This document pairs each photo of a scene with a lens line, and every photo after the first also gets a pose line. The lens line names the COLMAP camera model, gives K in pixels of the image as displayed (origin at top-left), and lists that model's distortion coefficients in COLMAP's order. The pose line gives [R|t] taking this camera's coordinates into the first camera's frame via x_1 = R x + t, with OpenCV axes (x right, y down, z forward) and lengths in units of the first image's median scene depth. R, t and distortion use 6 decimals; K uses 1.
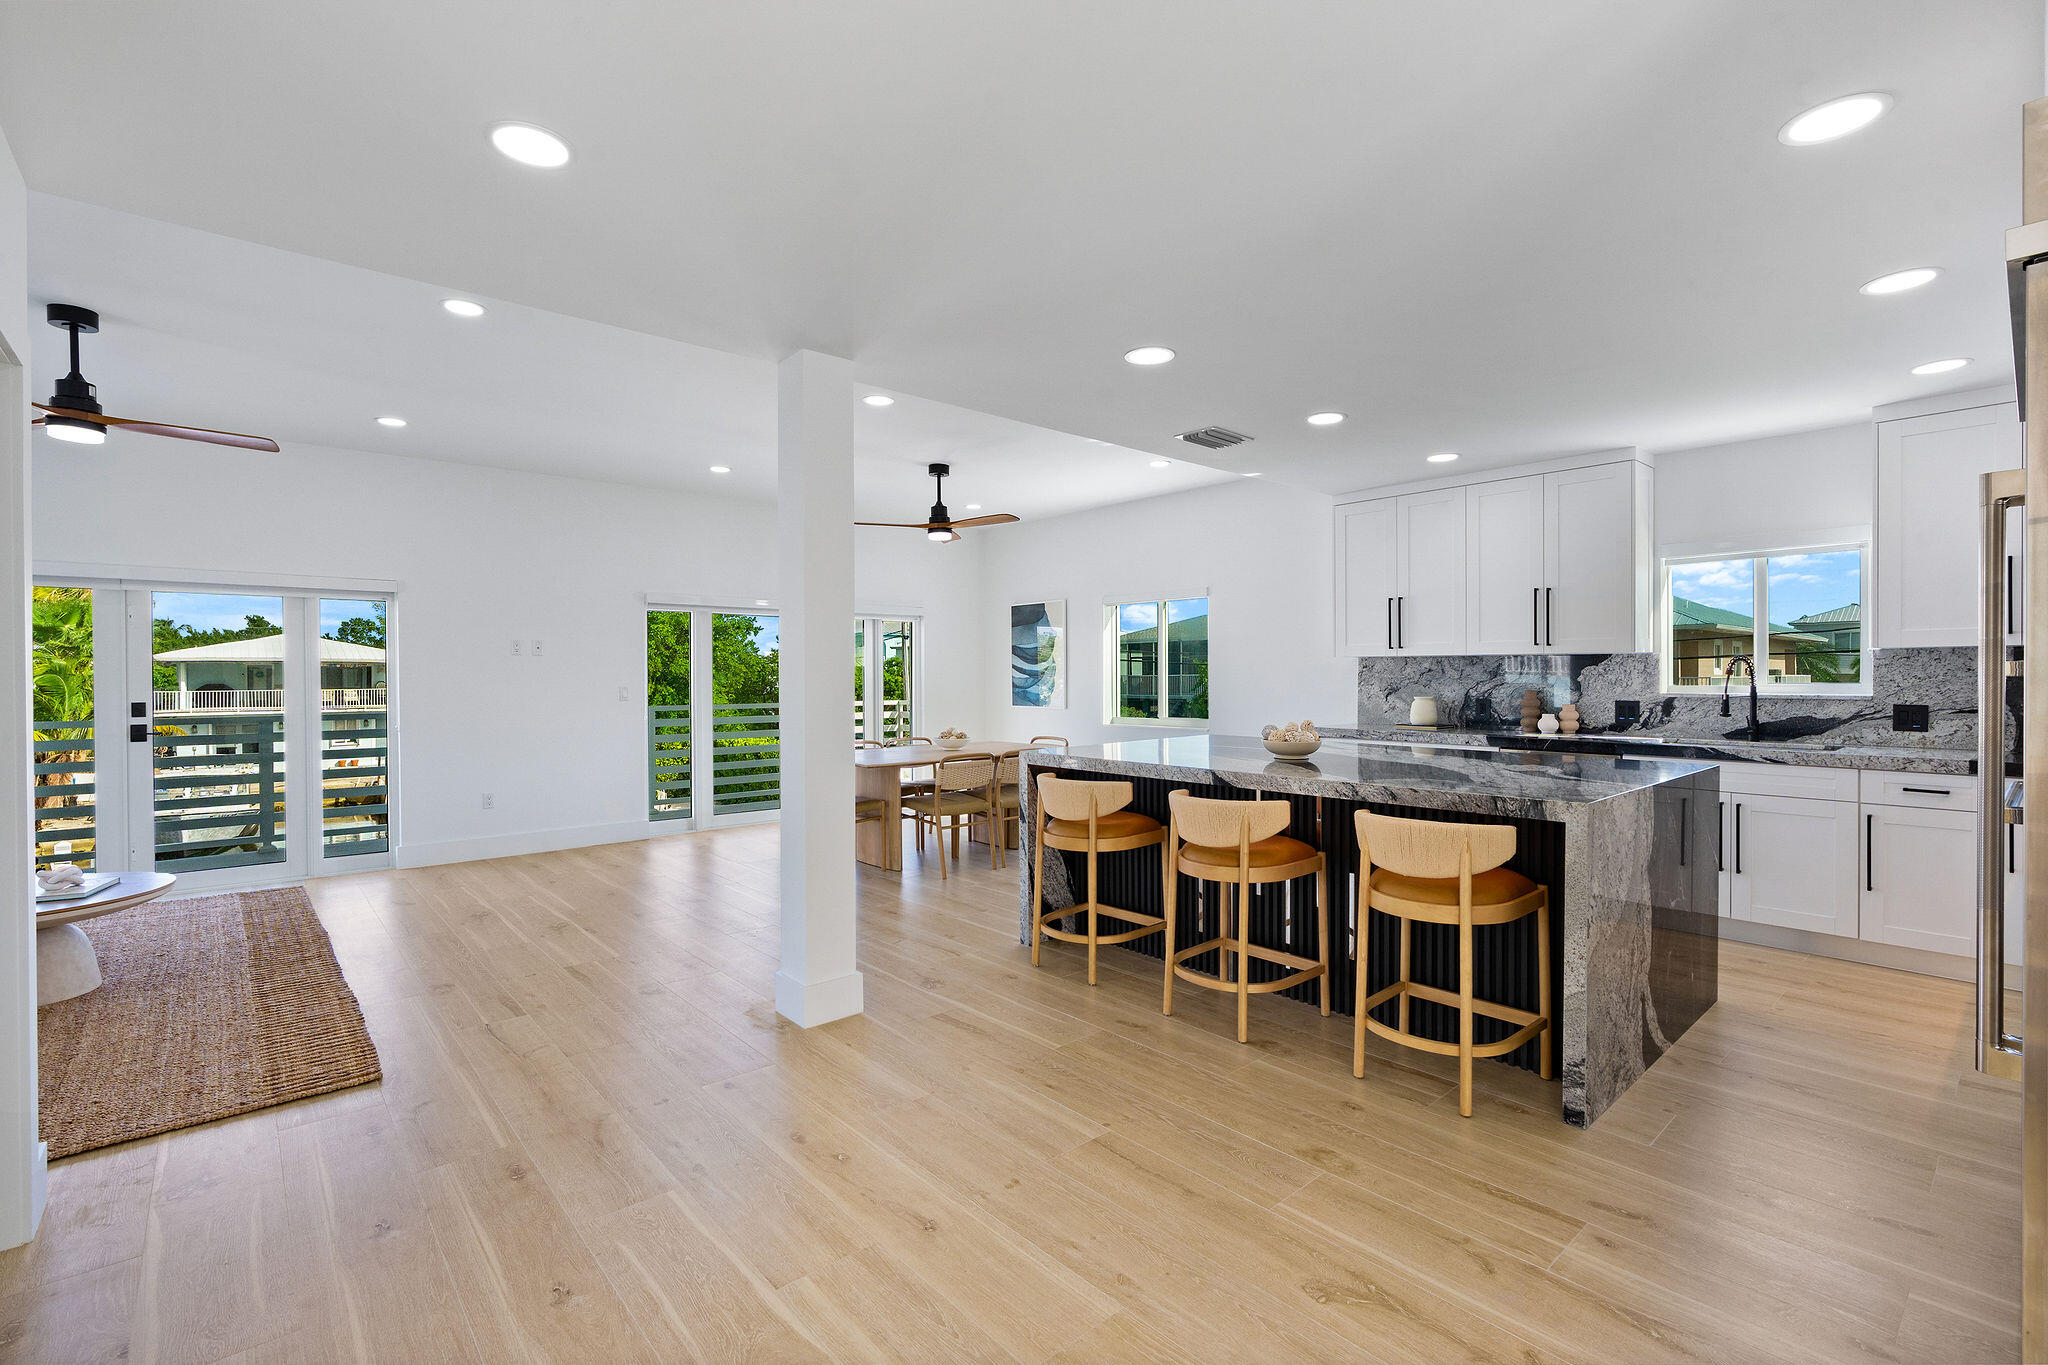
lens RADIAL K [[910.7, 0, 1024.0], [0, 910.7, 682.5], [0, 0, 1]] dist [0.000779, -0.000279]
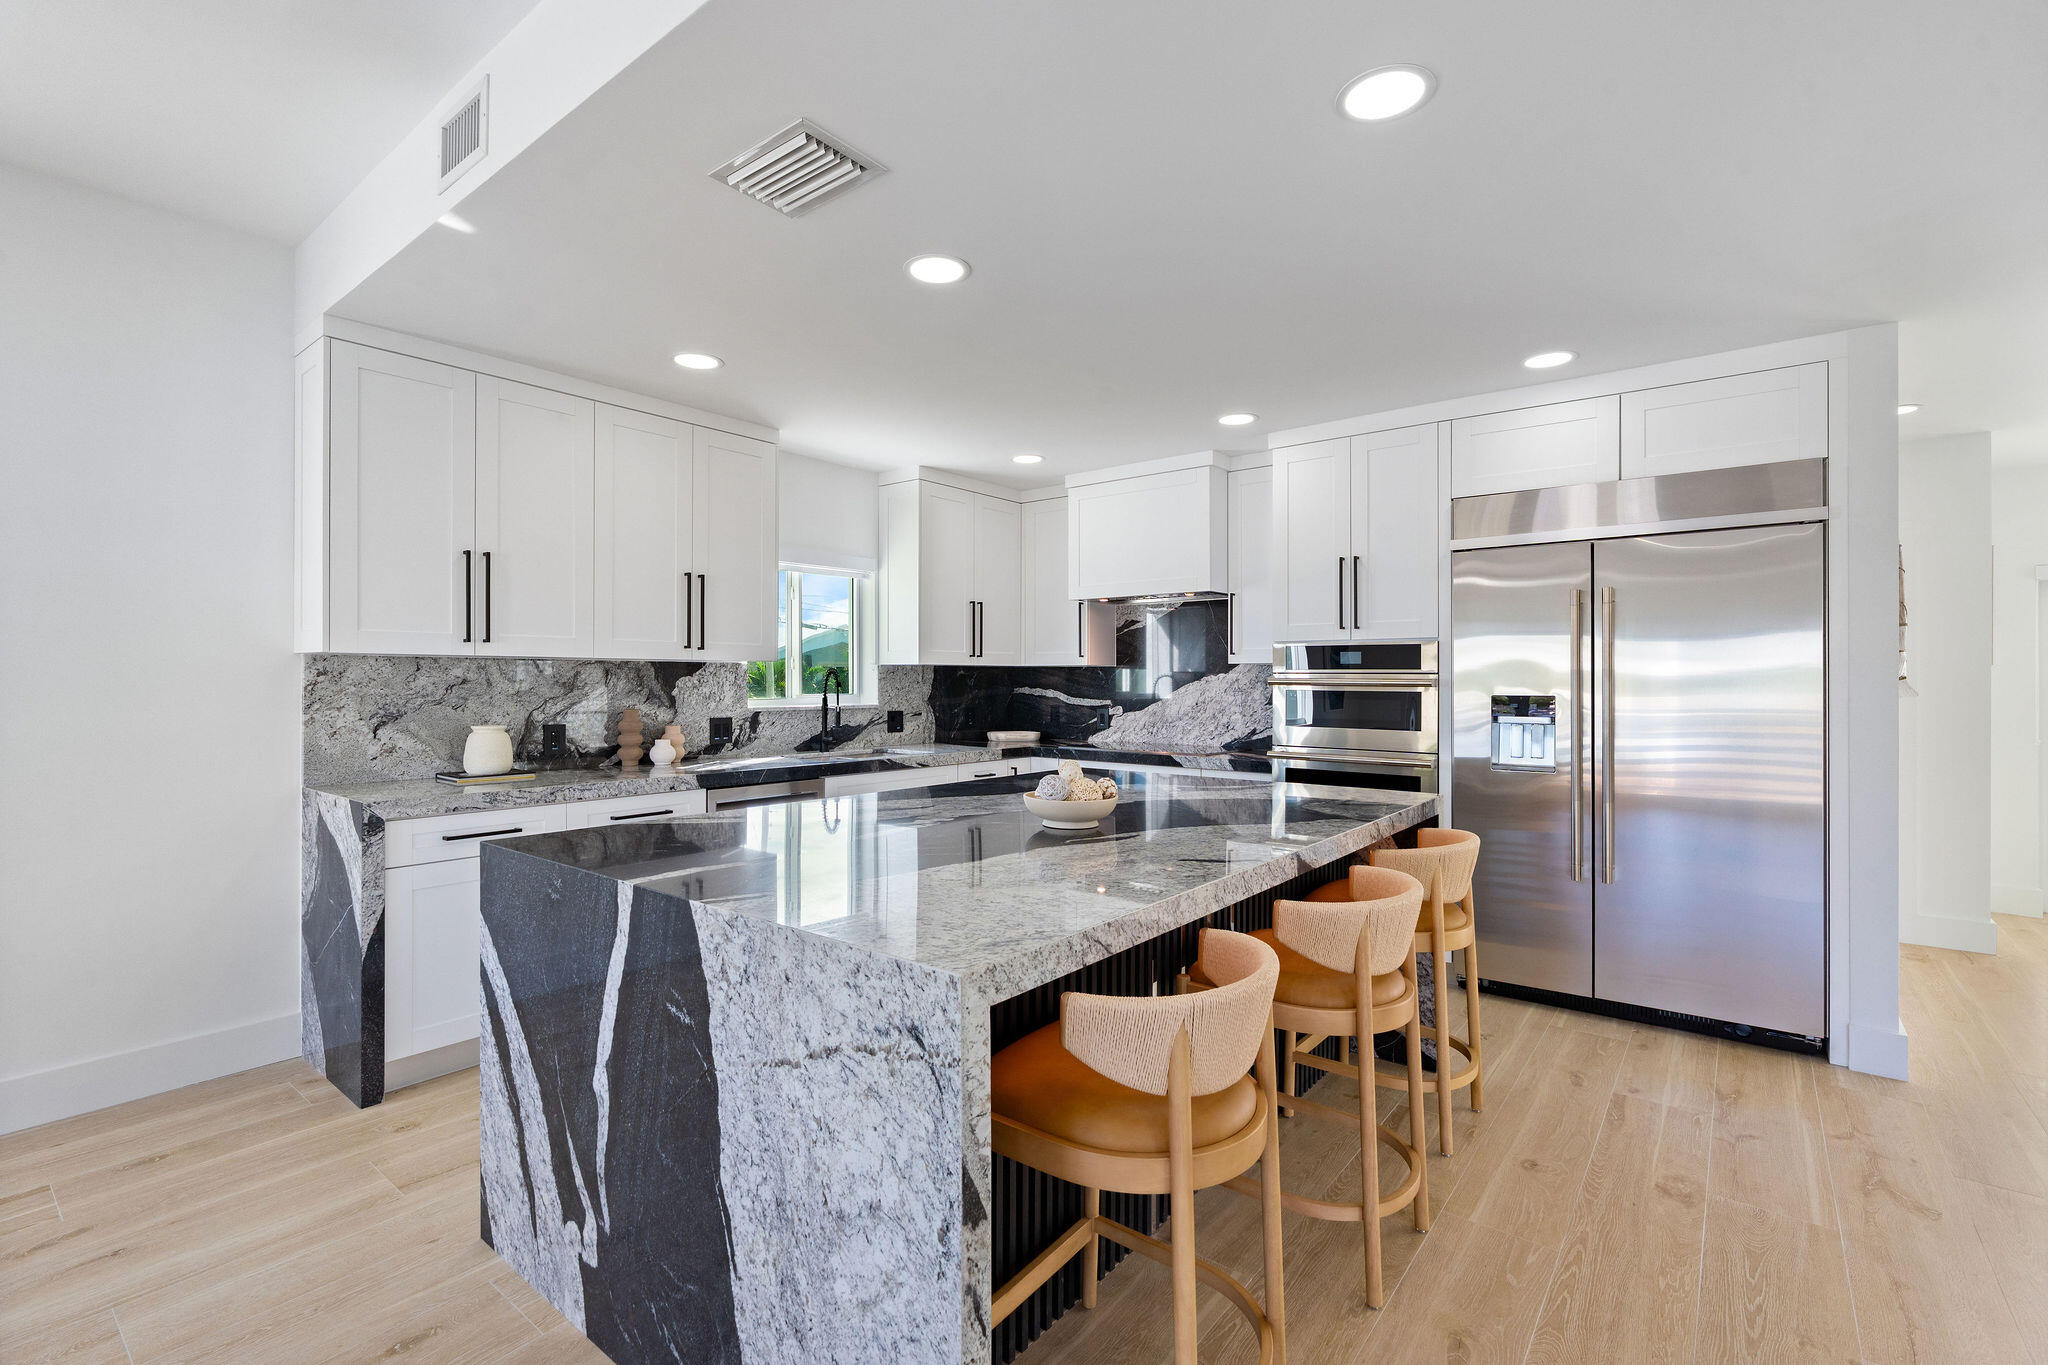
lens RADIAL K [[910.7, 0, 1024.0], [0, 910.7, 682.5], [0, 0, 1]] dist [0.000779, -0.000279]
pose [[-0.175659, 0.001581, 0.984450, -0.234863], [0.009352, 0.999956, 0.000063, -0.010542], [-0.984407, 0.009217, -0.175666, 0.871733]]
